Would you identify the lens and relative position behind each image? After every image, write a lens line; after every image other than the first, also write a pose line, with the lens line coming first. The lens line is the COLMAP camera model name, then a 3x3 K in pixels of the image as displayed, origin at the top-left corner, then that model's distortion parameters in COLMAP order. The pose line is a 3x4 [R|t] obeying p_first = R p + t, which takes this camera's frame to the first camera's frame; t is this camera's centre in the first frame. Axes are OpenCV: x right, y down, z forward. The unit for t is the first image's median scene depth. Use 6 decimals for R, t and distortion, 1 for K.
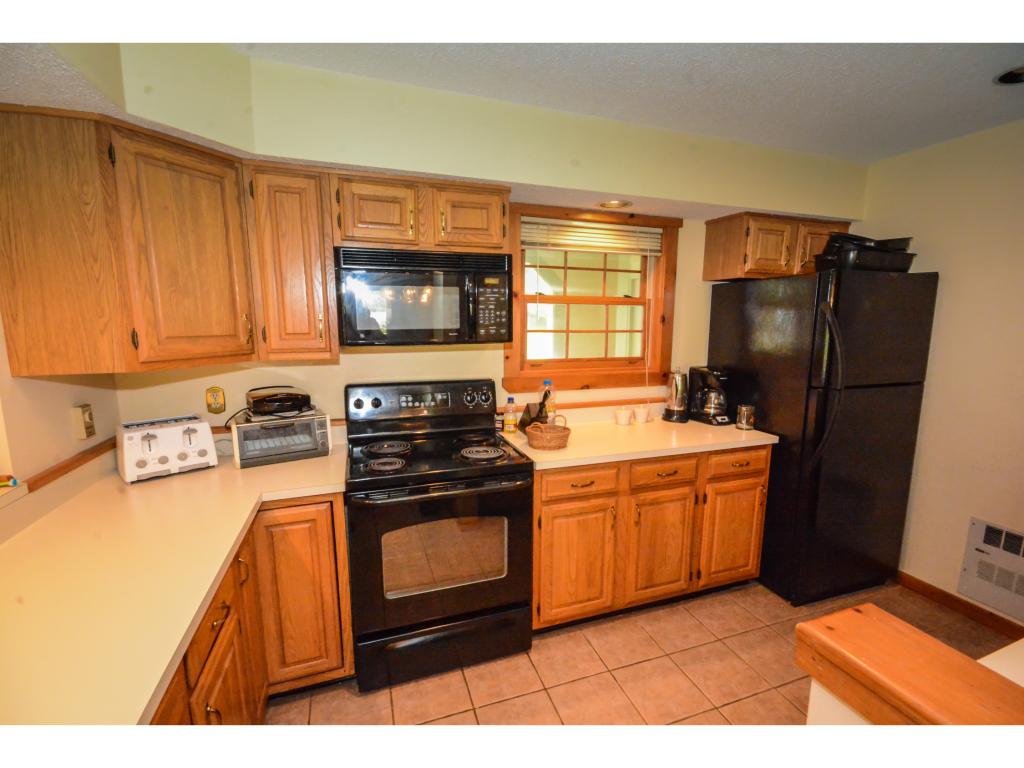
lens RADIAL K [[457.3, 0, 512.9], [0, 457.3, 394.2], [0, 0, 1]] dist [-0.001693, -0.000352]
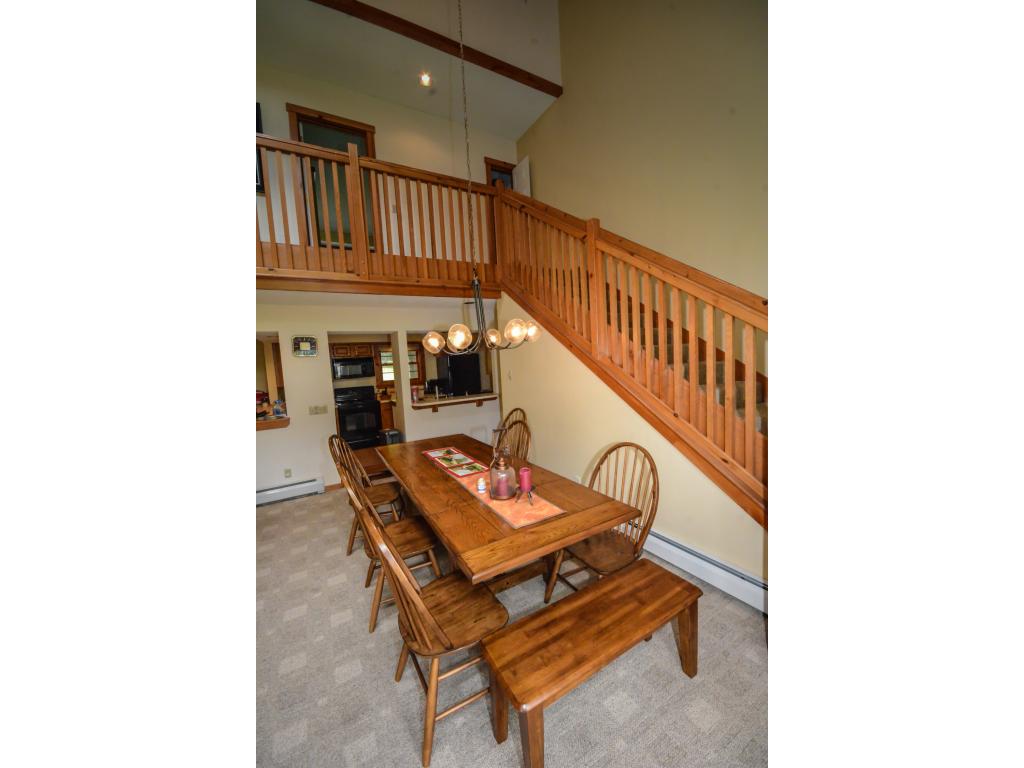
lens RADIAL K [[374.2, 0, 512.0], [0, 374.2, 384.0], [0, 0, 1]] dist [0.000370, 0.000001]
pose [[0.974694, -0.070548, 0.212120, 0.436687], [0.091752, 0.991539, -0.091829, 0.354562], [-0.203847, 0.108967, 0.972920, -2.354190]]
